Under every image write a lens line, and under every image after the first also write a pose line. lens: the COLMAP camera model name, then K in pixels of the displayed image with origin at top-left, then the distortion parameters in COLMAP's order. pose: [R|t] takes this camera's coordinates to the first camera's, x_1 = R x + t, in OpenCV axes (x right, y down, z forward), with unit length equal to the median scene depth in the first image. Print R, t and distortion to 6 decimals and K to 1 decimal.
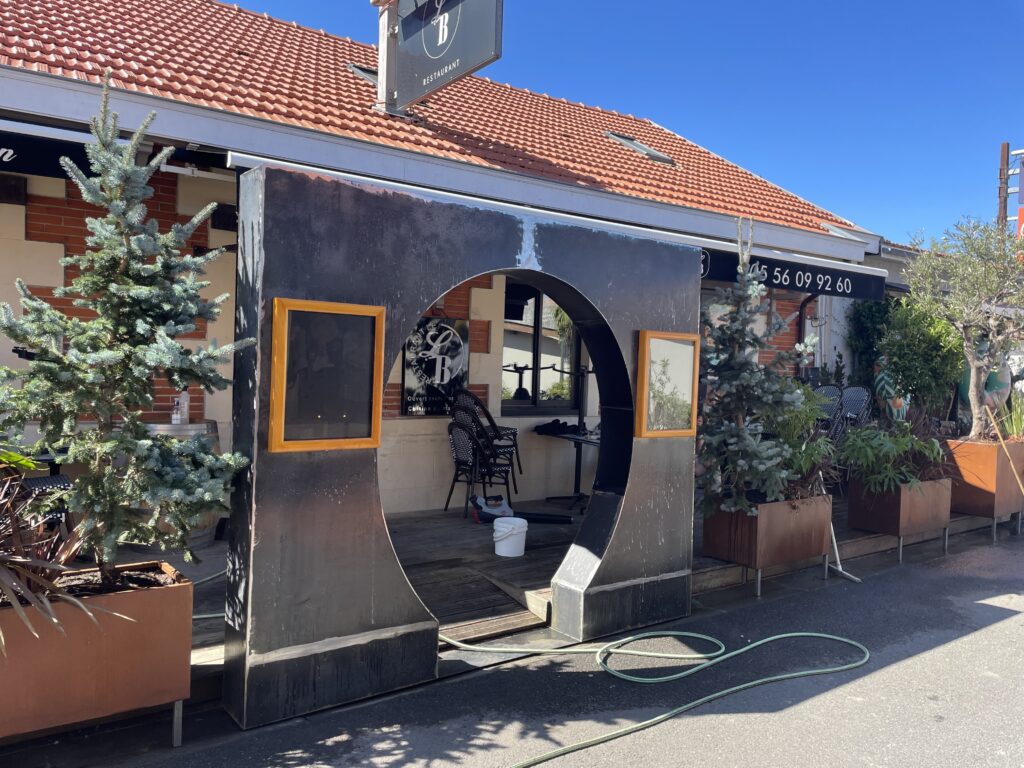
lens RADIAL K [[778.2, 0, 512.0], [0, 778.2, 384.0], [0, 0, 1]] dist [0.084962, -0.104008]
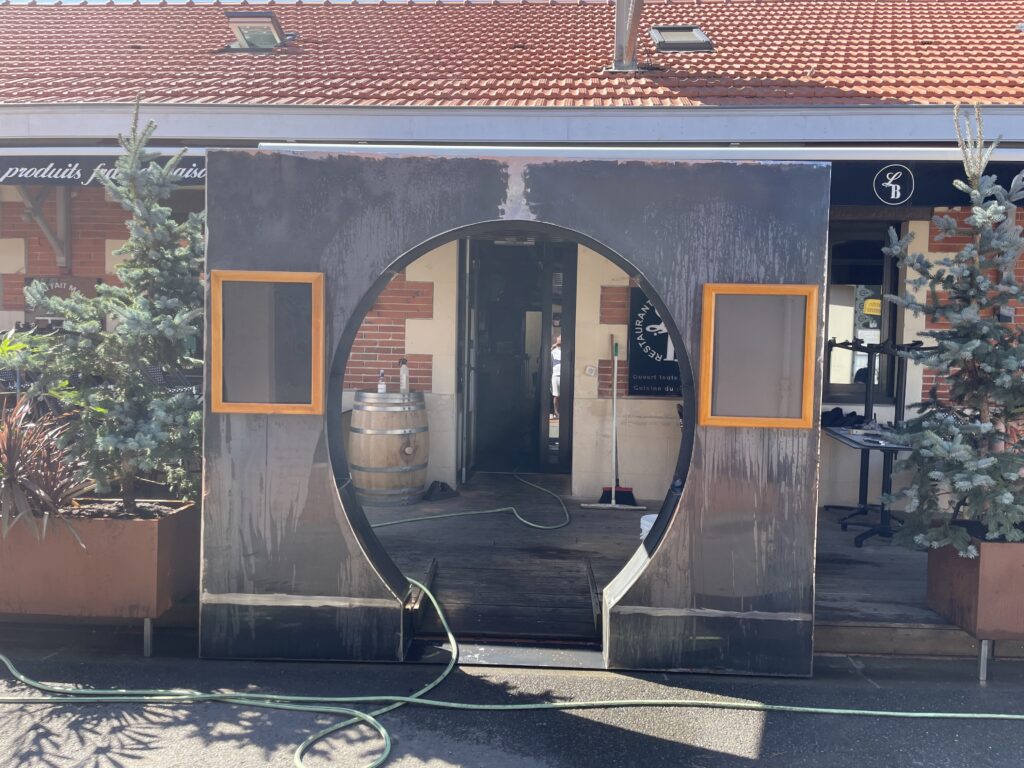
lens RADIAL K [[760.2, 0, 511.9], [0, 760.2, 378.7], [0, 0, 1]] dist [0.082903, -0.078172]
pose [[0.780749, 0.016675, -0.624623, 0.483279], [-0.010706, 0.999854, 0.013310, 0.015369], [0.624754, -0.003705, 0.780813, 0.298214]]
